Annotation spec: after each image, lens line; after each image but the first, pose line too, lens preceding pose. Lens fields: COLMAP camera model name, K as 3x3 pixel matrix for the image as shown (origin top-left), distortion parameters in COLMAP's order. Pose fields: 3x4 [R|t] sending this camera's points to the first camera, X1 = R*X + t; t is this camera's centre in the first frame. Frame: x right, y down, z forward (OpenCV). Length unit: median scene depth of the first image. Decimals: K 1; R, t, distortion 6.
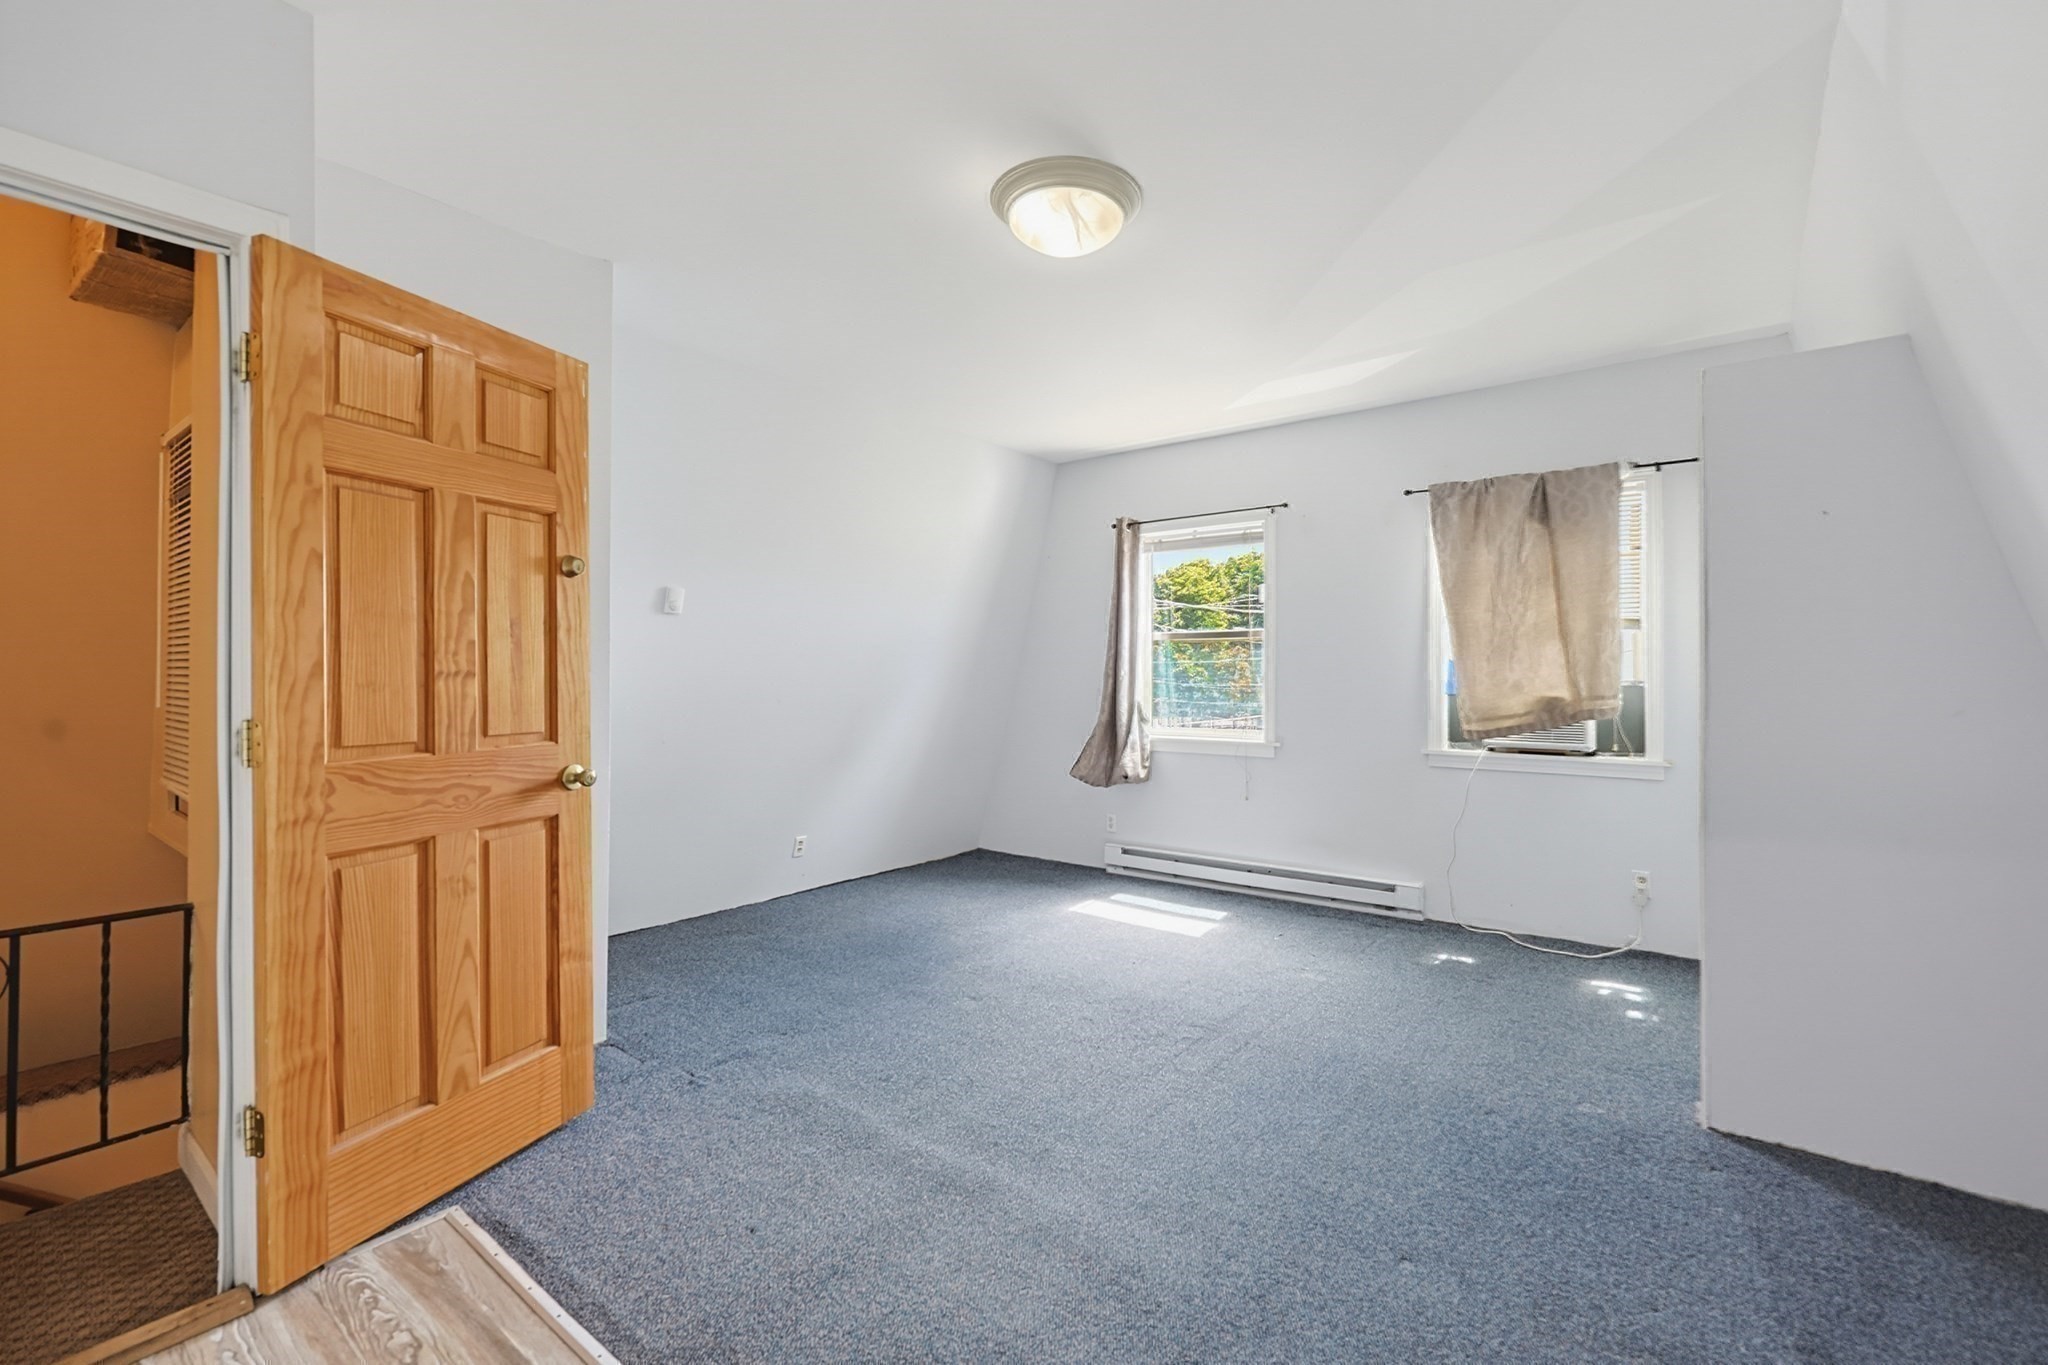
lens RADIAL K [[862.5, 0, 1021.6], [0, 862.5, 665.3], [0, 0, 1]] dist [0.000371, 0.000108]
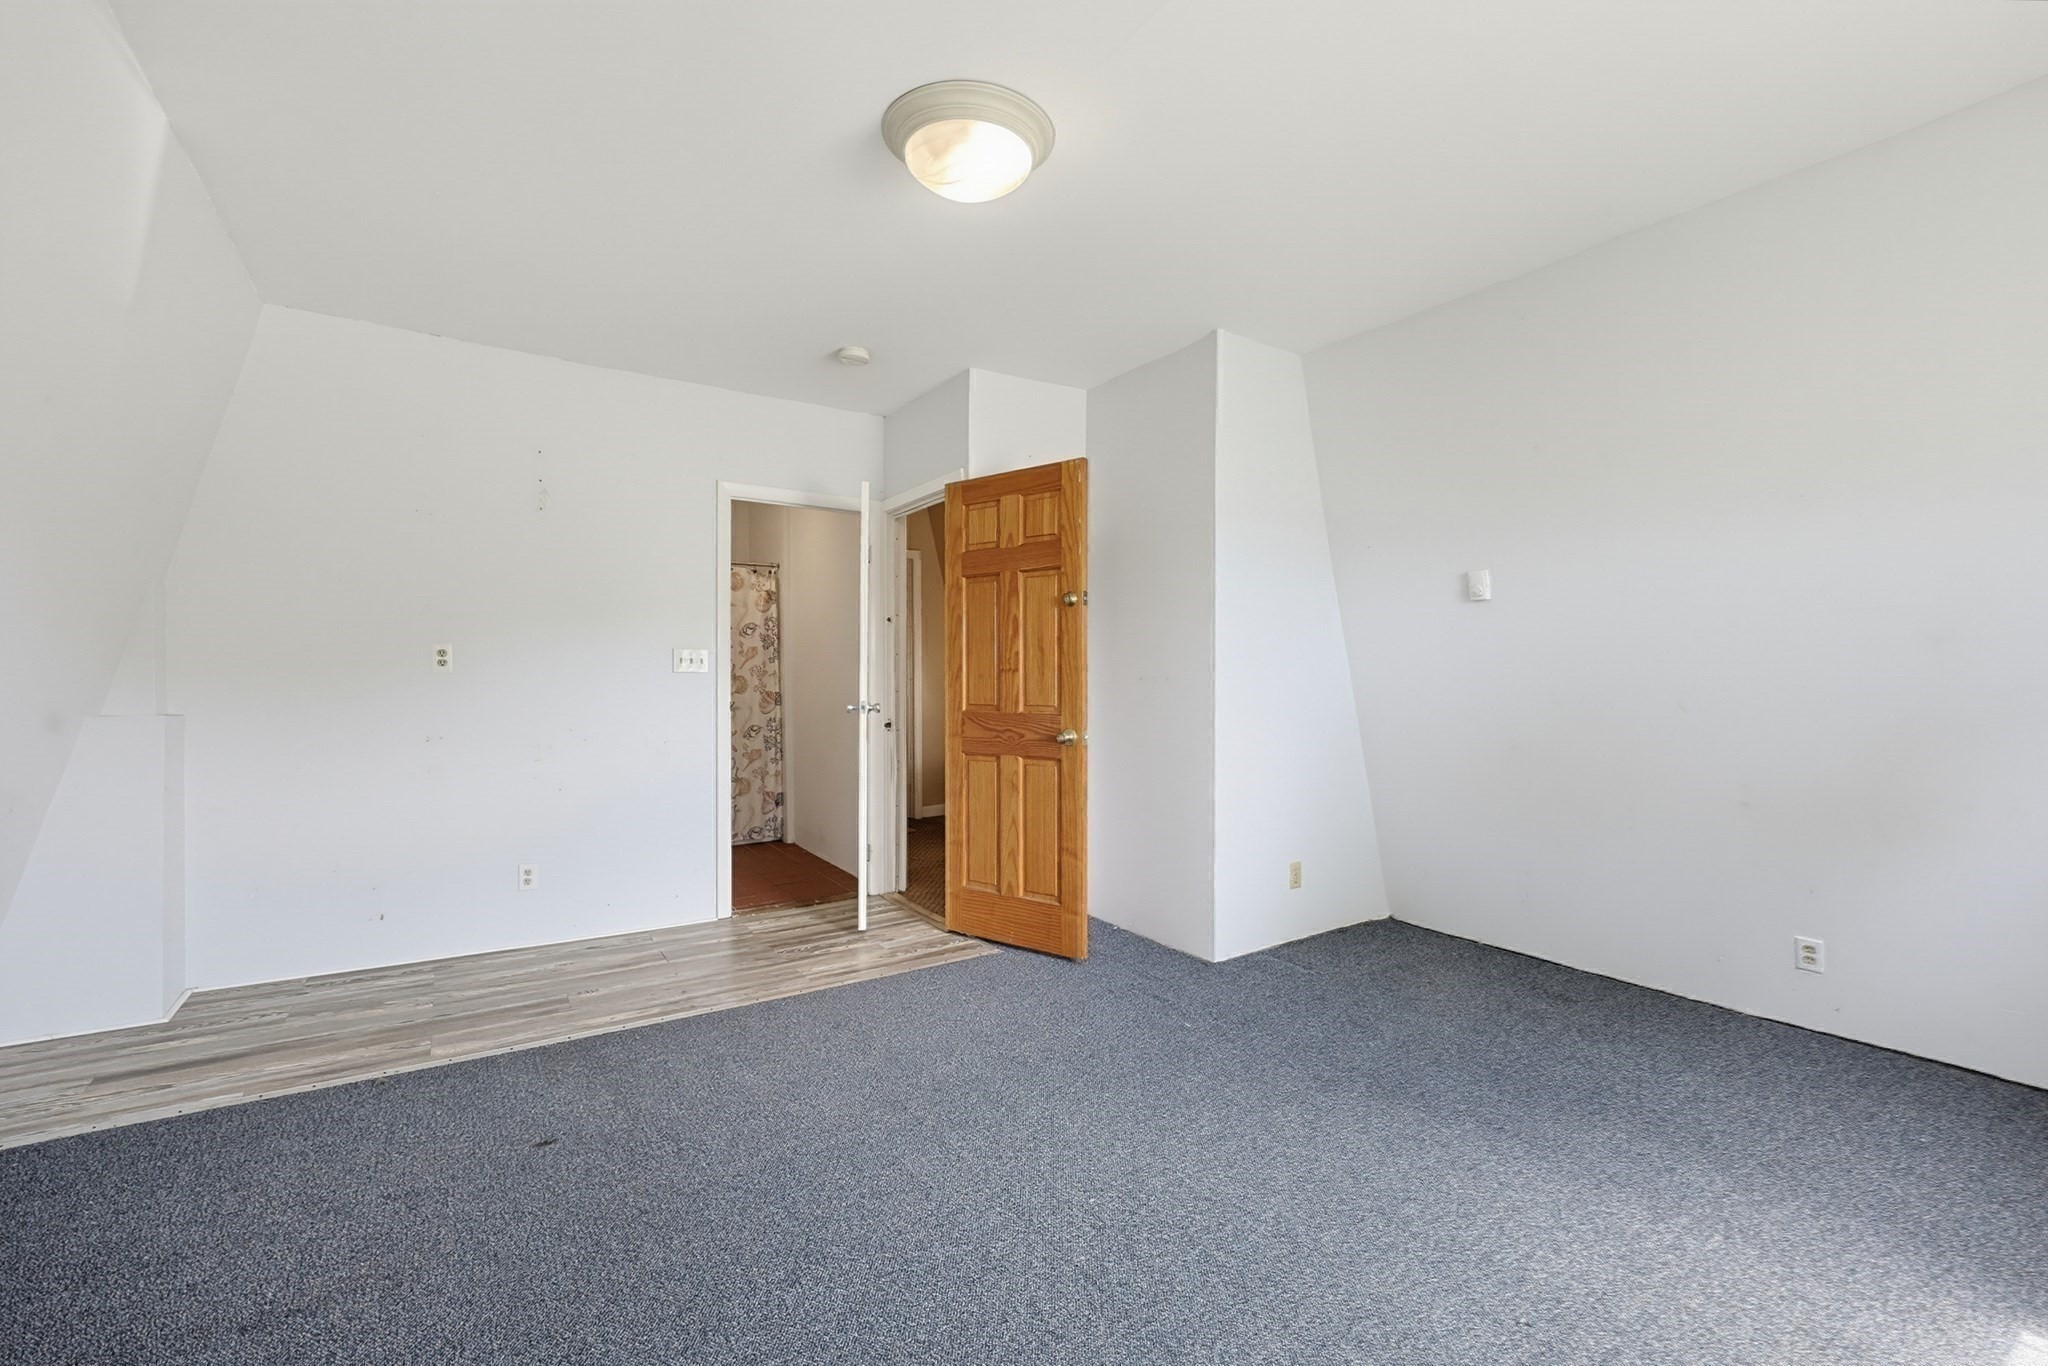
lens RADIAL K [[795.8, 0, 1024.0], [0, 795.8, 683.0], [0, 0, 1]] dist [-0.000868, -0.000038]
pose [[-0.241877, 0.016987, -0.970158, 0.885690], [0.009560, 0.999840, 0.015123, 0.012181], [0.970260, -0.005616, -0.242001, 1.292284]]
